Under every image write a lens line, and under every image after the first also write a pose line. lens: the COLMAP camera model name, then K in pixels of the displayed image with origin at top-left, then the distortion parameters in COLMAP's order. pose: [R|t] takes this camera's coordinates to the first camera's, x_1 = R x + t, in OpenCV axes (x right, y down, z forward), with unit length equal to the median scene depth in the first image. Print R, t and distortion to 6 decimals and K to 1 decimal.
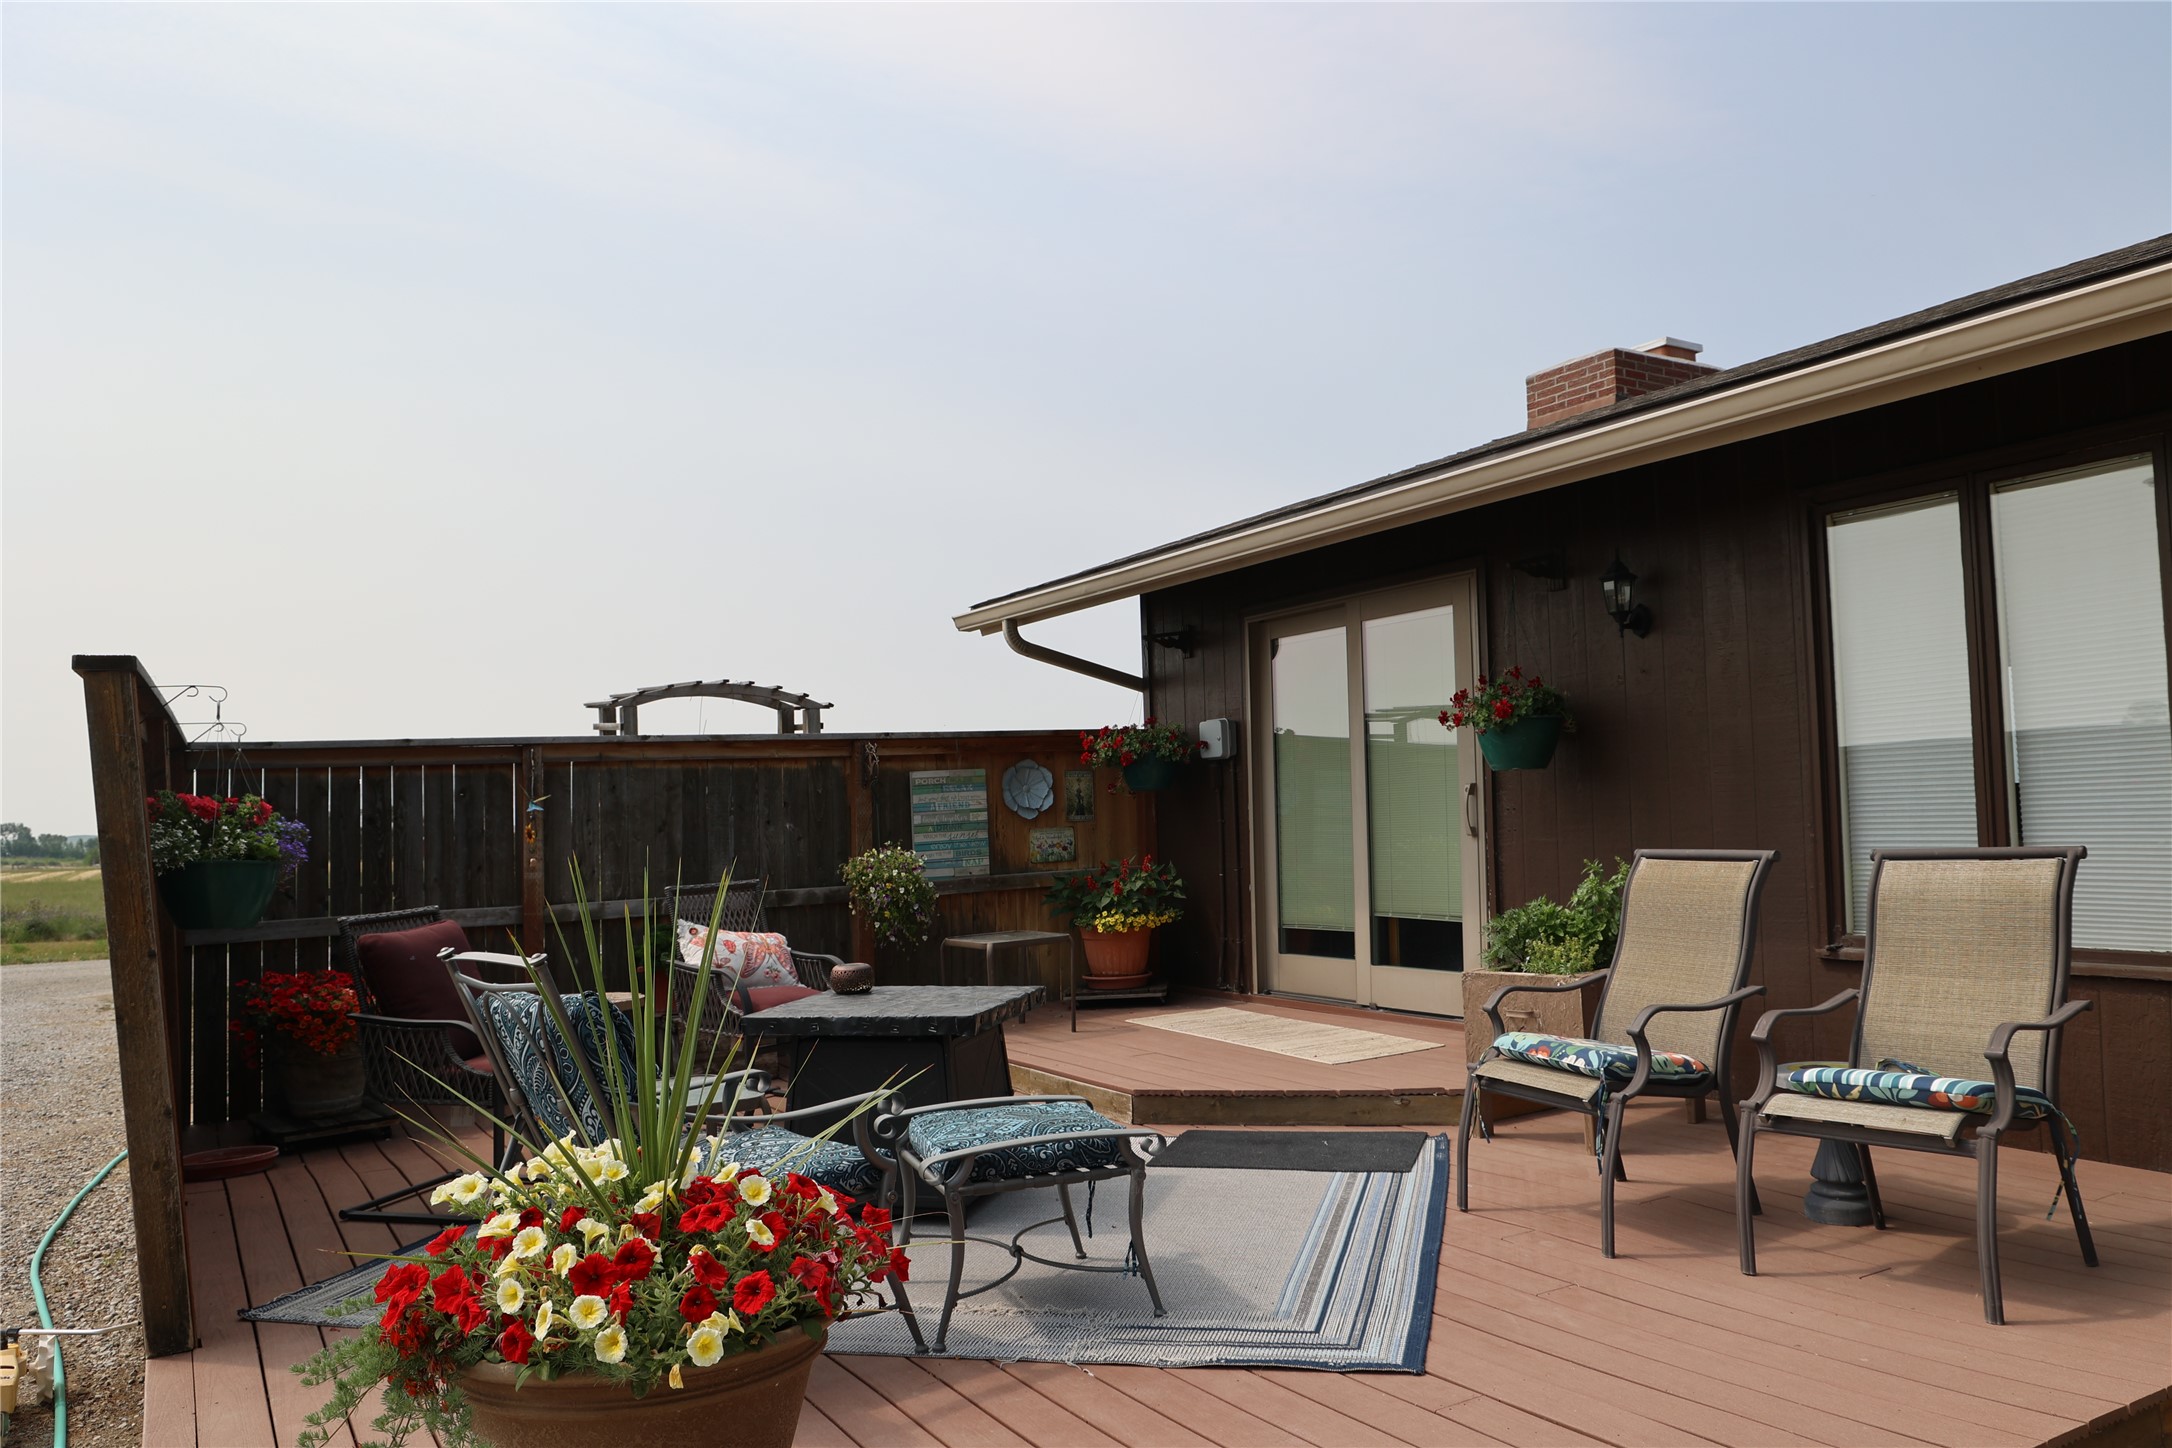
lens RADIAL K [[1621.6, 0, 1086.0], [0, 1621.6, 724.0], [0, 0, 1]] dist [-0.028122, -0.000829]
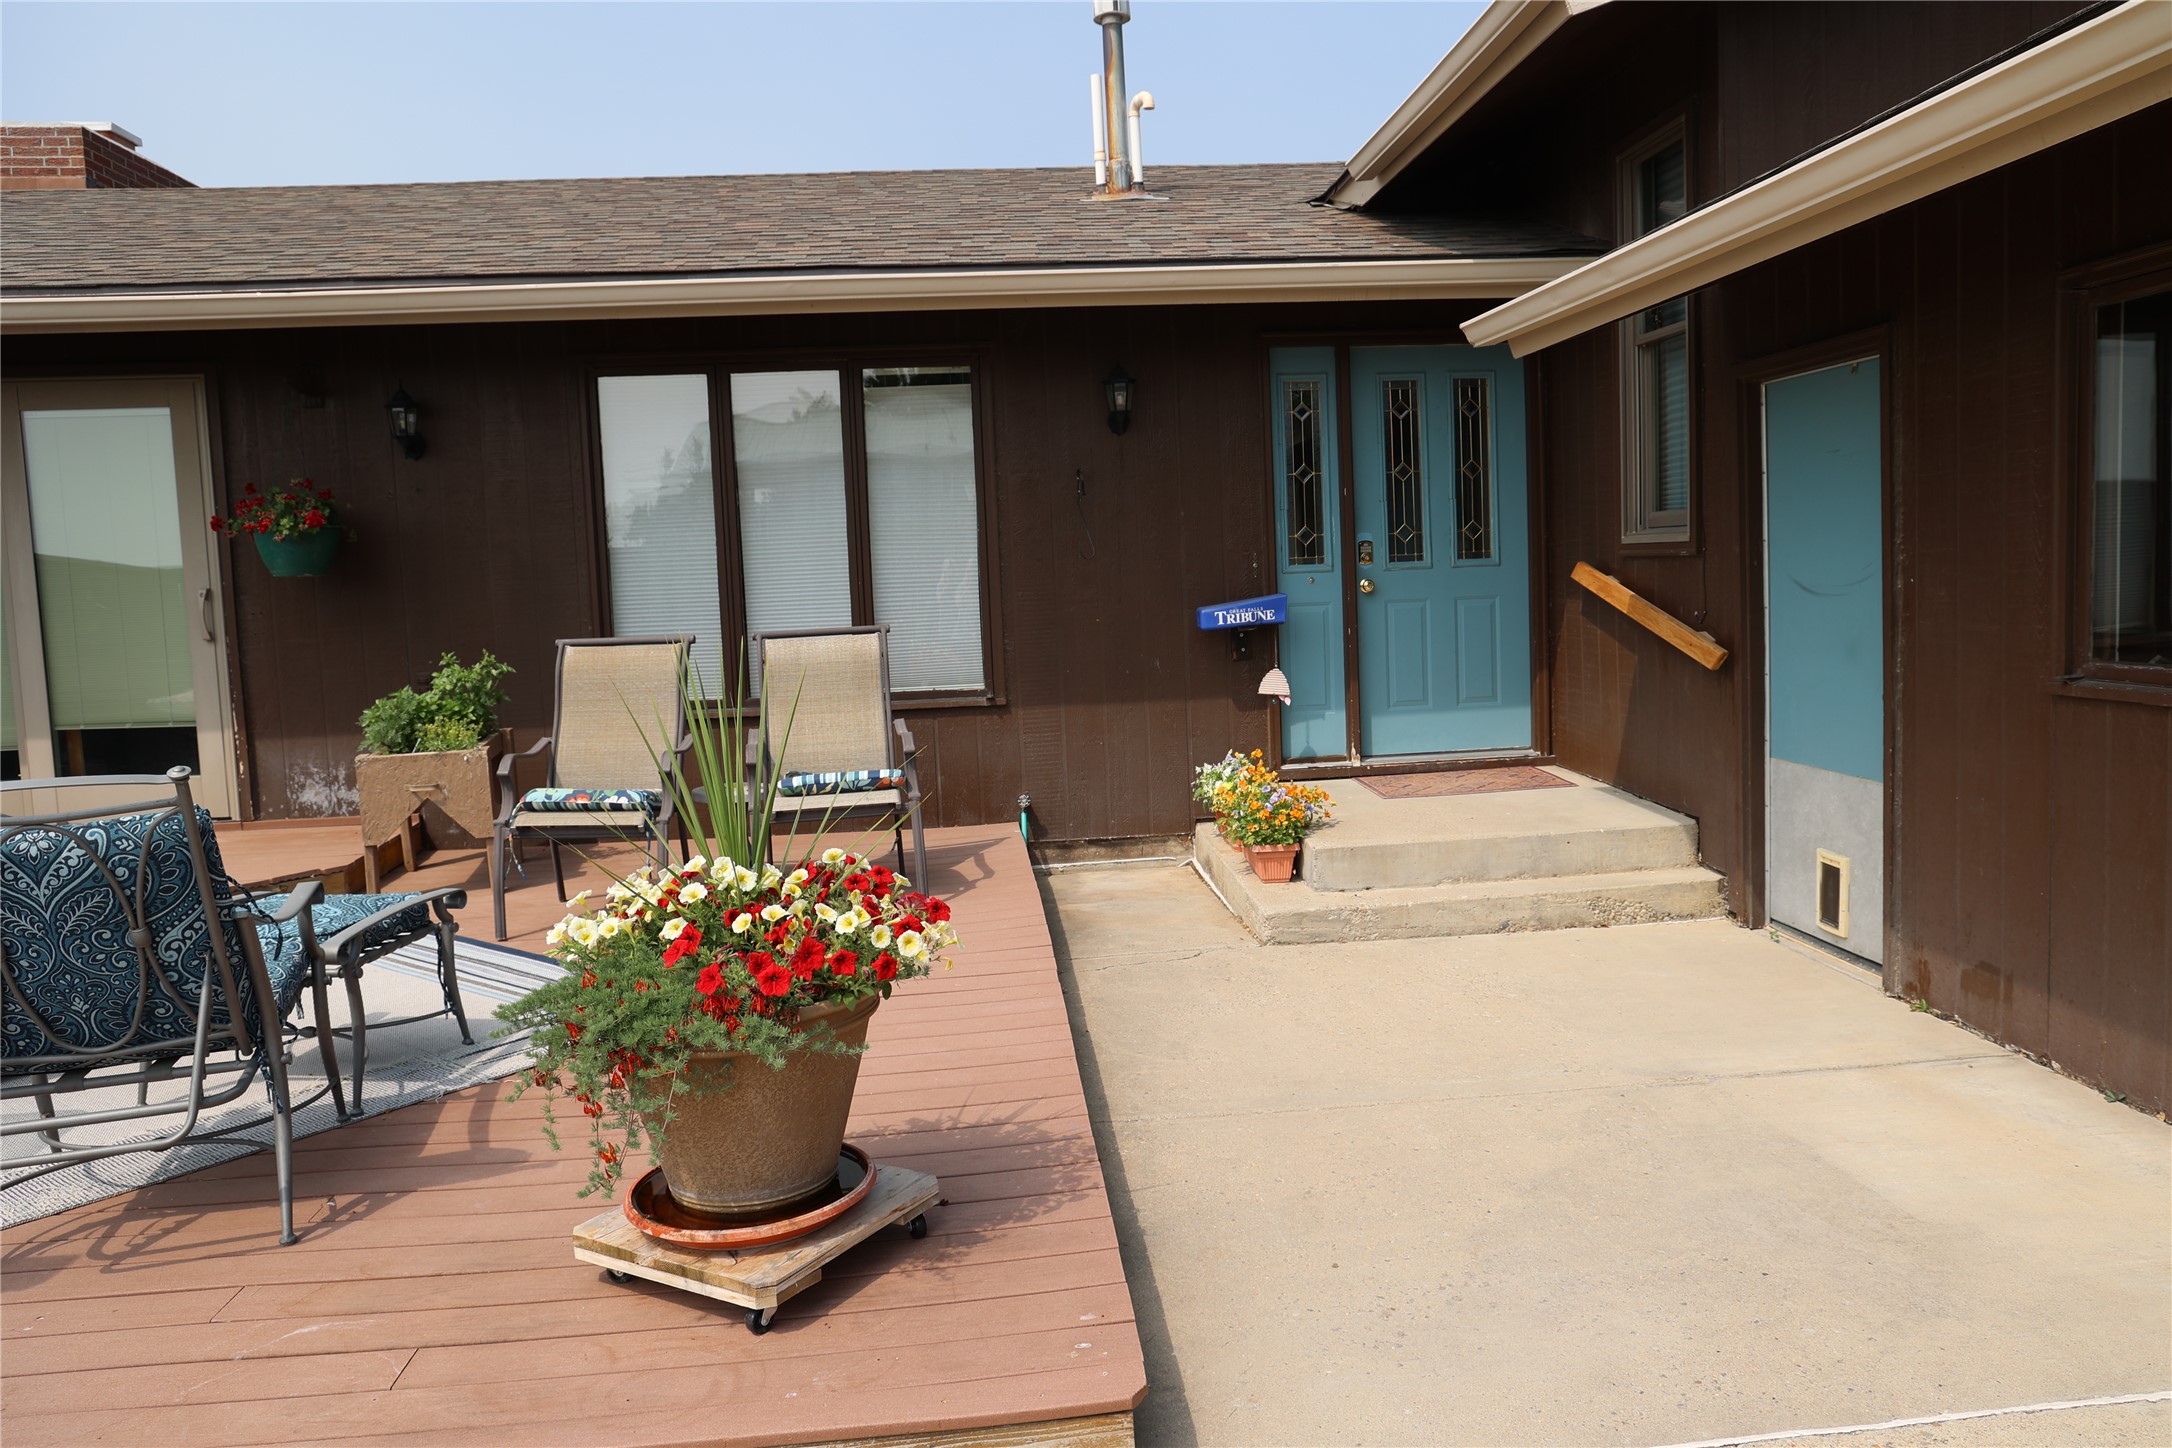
lens RADIAL K [[1645.2, 0, 1086.0], [0, 1645.2, 724.0], [0, 0, 1]] dist [-0.053646, 0.075082]
pose [[0.432444, -0.075122, 0.898526, -0.681153], [-0.030420, 0.994740, 0.097806, 0.006609], [-0.901147, -0.069629, 0.427884, 0.093448]]
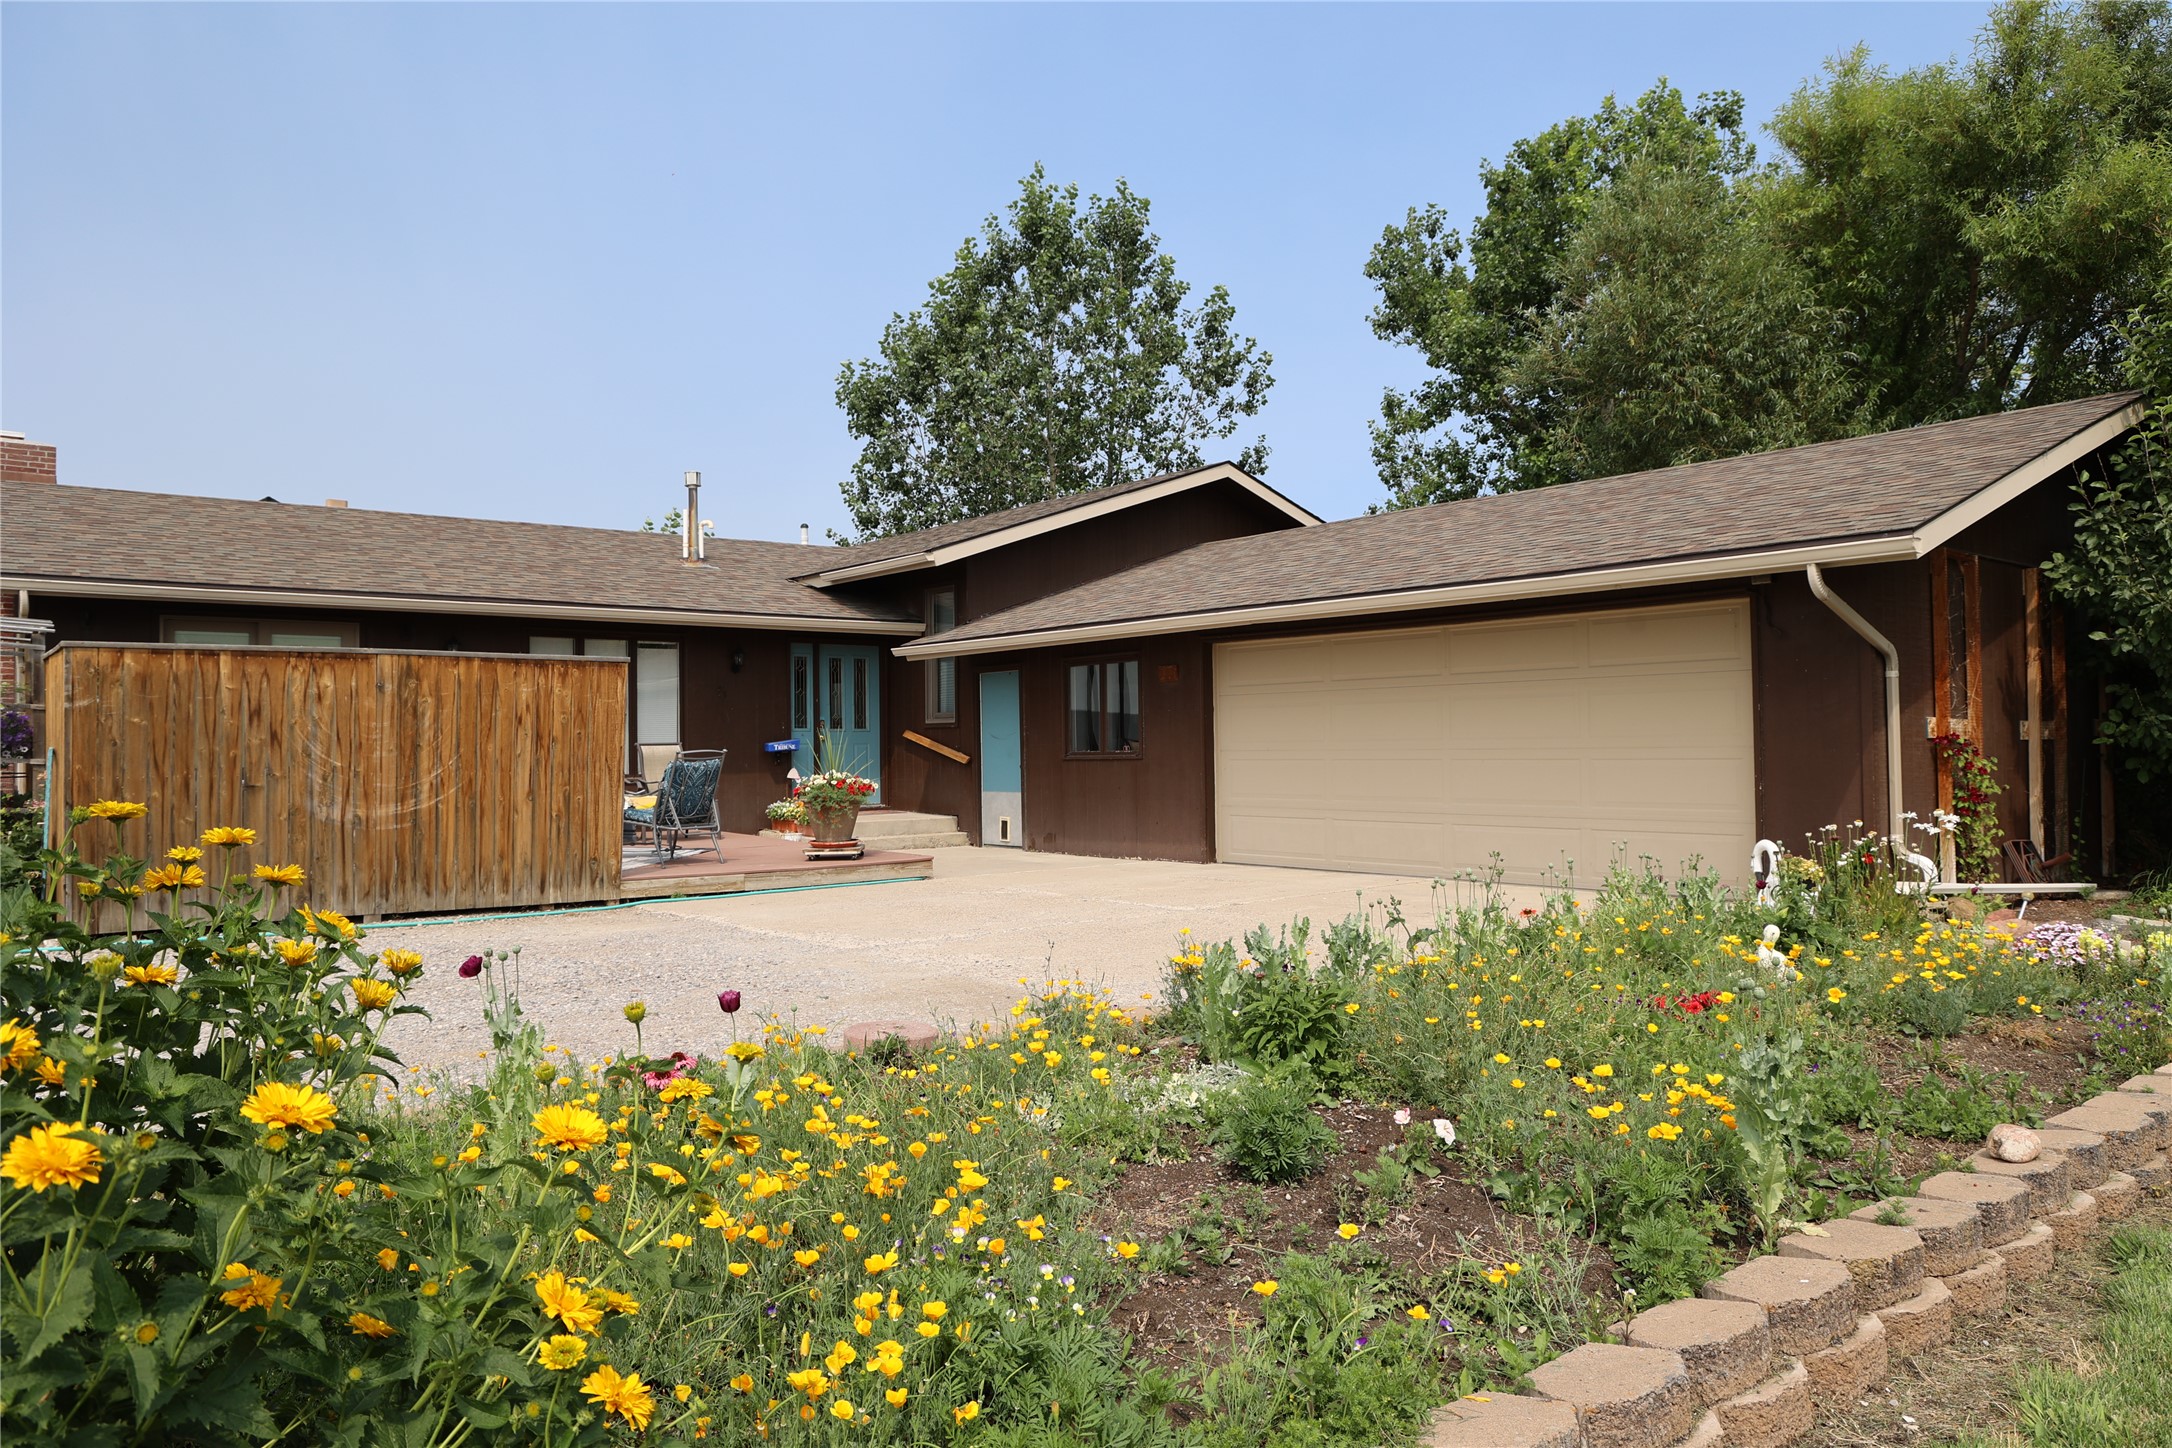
lens RADIAL K [[1645.2, 0, 1086.0], [0, 1645.2, 724.0], [0, 0, 1]] dist [-0.053646, 0.075082]
pose [[-0.117012, 0.044766, 0.992121, -3.531047], [-0.051200, 0.997383, -0.051042, 0.181416], [-0.991810, -0.056769, -0.114414, 0.398472]]
